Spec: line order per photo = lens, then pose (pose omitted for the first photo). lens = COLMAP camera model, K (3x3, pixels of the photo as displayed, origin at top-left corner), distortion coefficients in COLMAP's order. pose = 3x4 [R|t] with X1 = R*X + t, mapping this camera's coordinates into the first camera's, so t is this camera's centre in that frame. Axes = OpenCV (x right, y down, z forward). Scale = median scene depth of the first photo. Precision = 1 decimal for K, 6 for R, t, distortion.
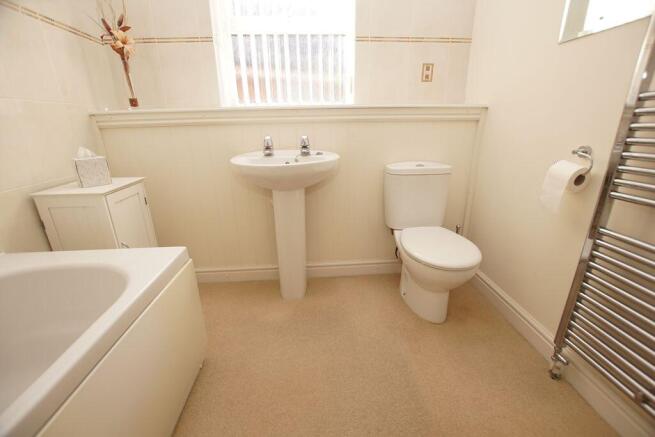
lens RADIAL K [[279.1, 0, 327.5], [0, 279.1, 218.5], [0, 0, 1]] dist [-0.025623, 0.000162]
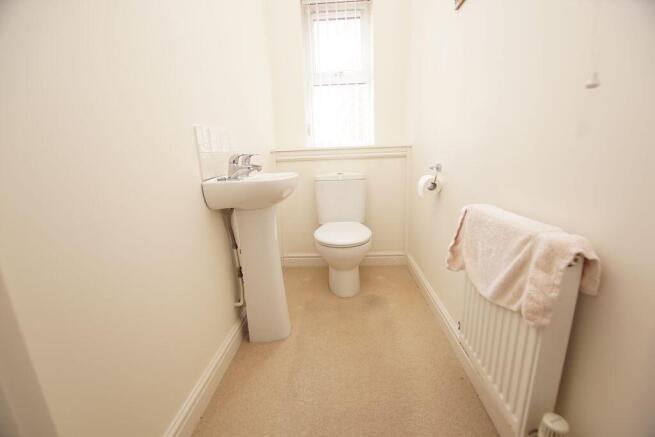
lens RADIAL K [[279.1, 0, 327.5], [0, 279.1, 218.5], [0, 0, 1]] dist [-0.025623, 0.000162]
pose [[0.861245, 0.089826, -0.500189, 0.625630], [-0.142641, 0.987416, -0.068281, 0.084516], [0.487761, 0.130154, 0.863220, -0.268699]]
